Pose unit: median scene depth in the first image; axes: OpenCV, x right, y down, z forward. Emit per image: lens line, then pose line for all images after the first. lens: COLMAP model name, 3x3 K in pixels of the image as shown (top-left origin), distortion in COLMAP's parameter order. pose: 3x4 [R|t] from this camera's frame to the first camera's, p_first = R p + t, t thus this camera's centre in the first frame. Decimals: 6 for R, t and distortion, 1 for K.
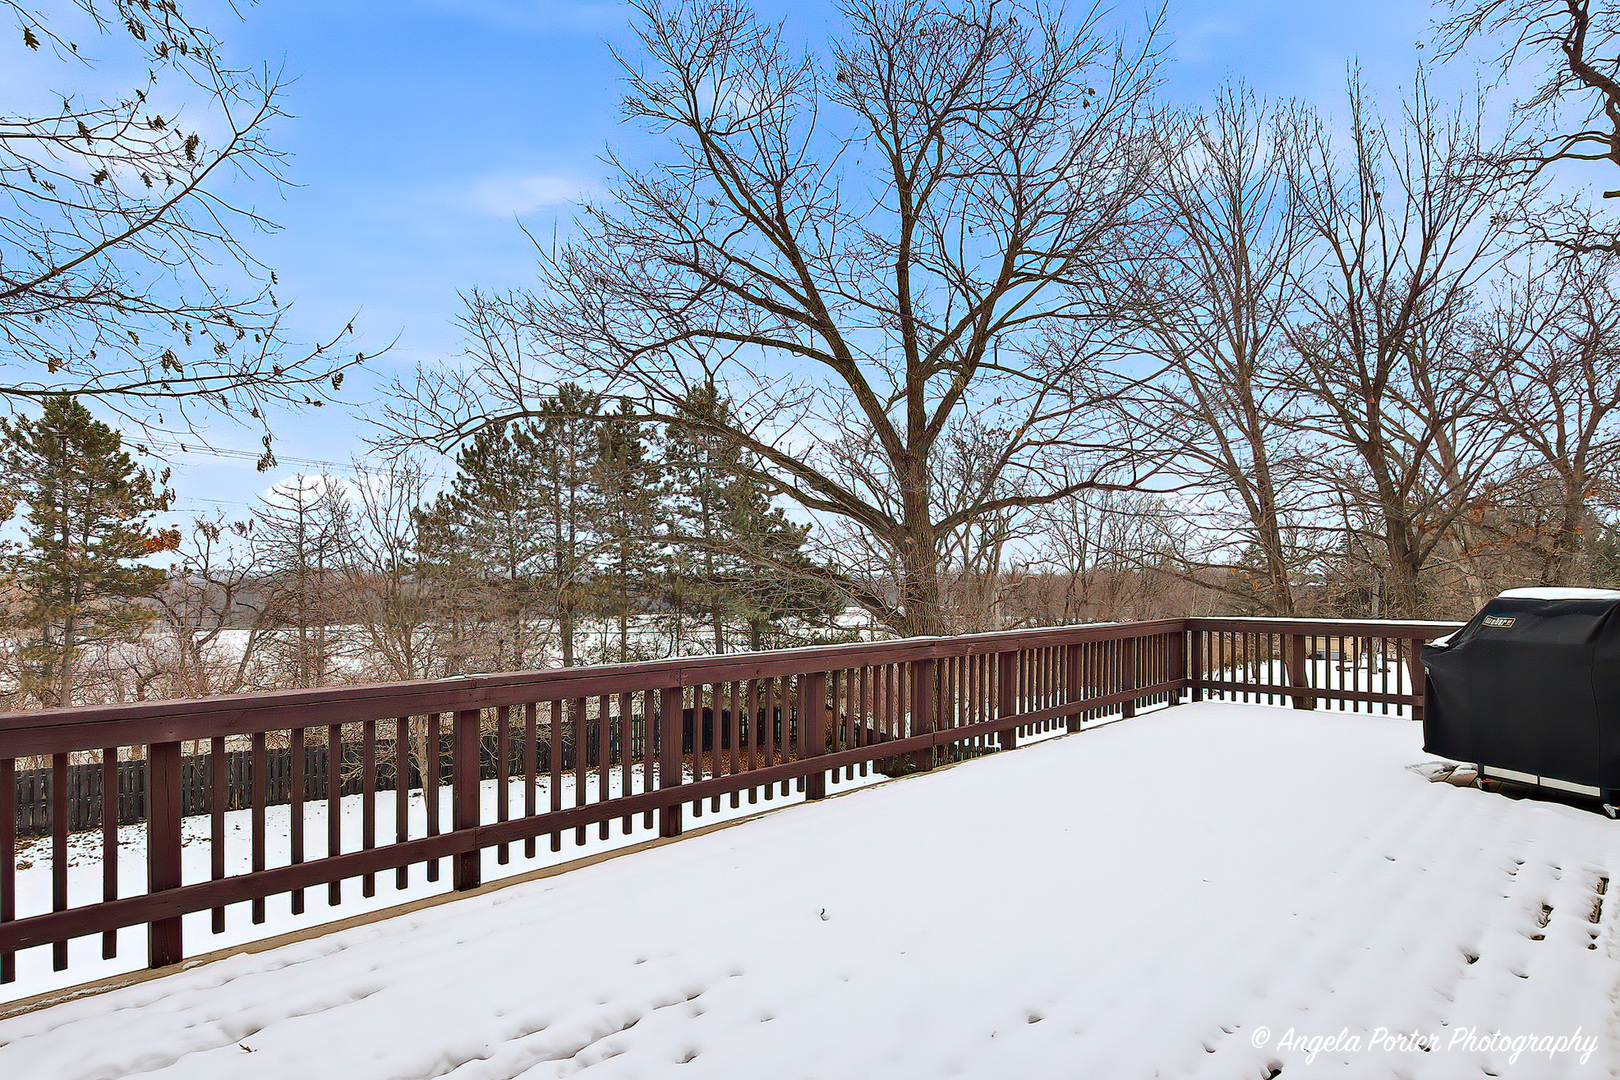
lens RADIAL K [[904.9, 0, 844.7], [0, 904.9, 571.0], [0, 0, 1]] dist [-0.003464, -0.001409]
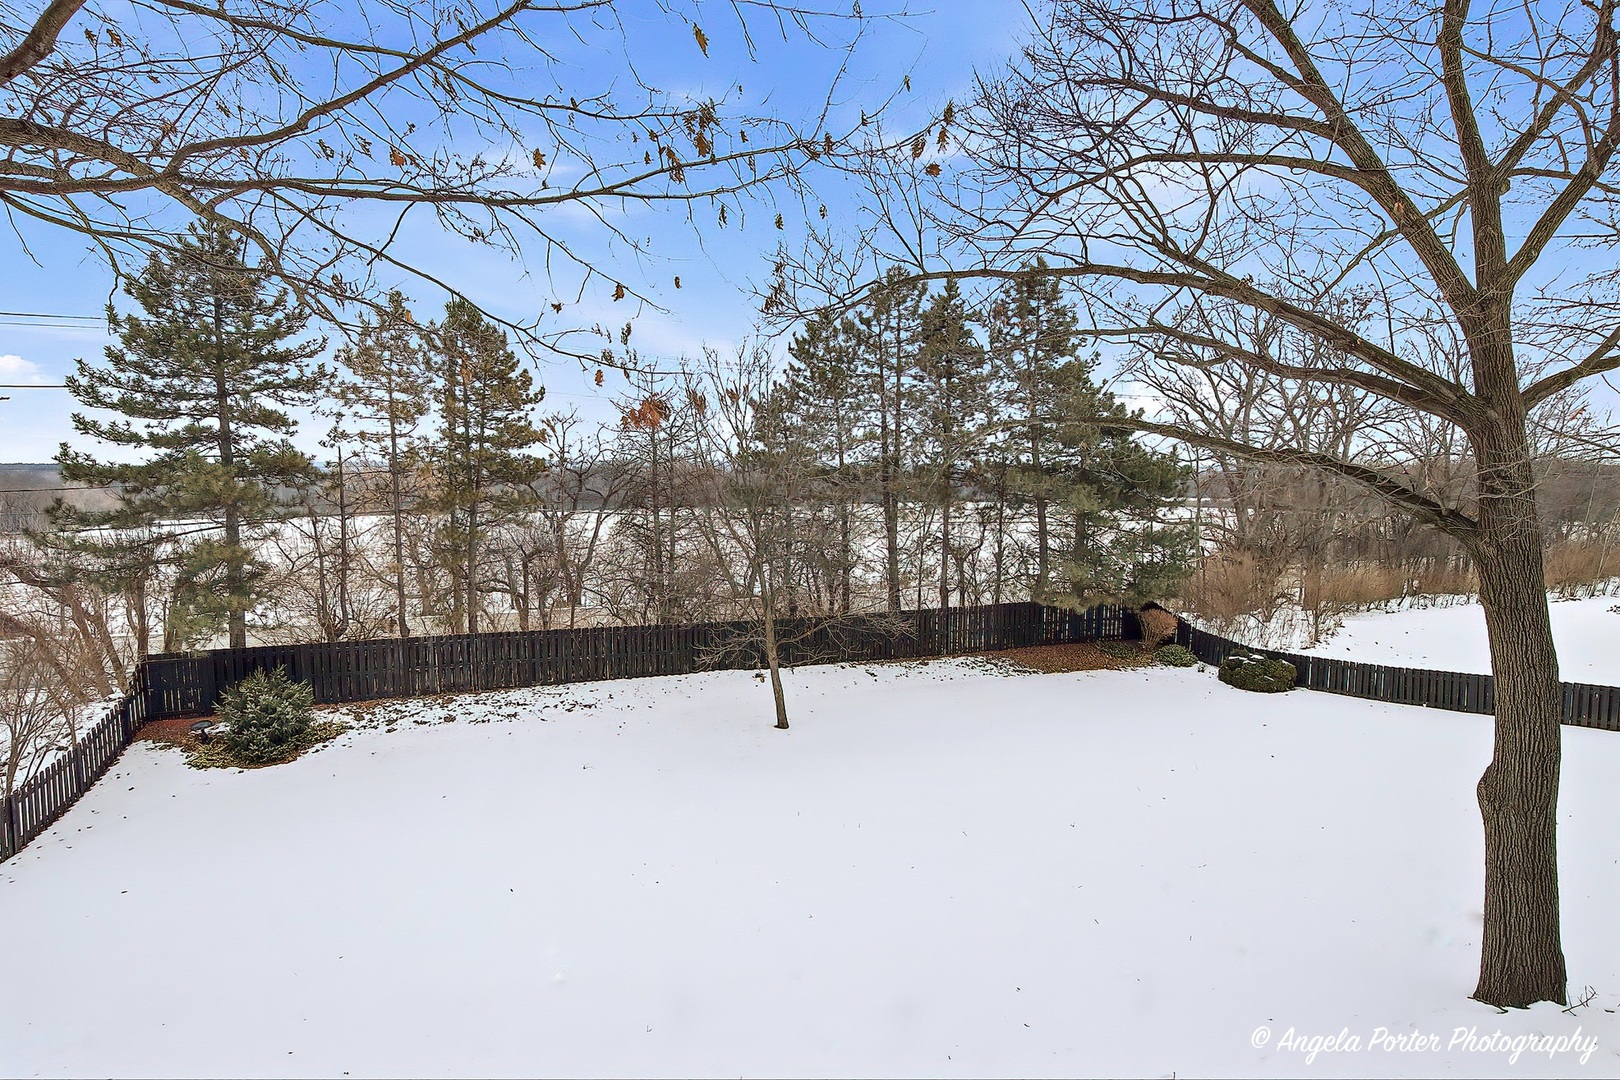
lens RADIAL K [[870.6, 0, 853.5], [0, 870.6, 538.0], [0, 0, 1]] dist [-0.020441, -0.000315]
pose [[0.960927, 0.025519, -0.275623, -0.099340], [-0.001185, 0.996111, 0.088095, 0.000854], [0.276799, -0.084327, 0.957221, 0.089173]]
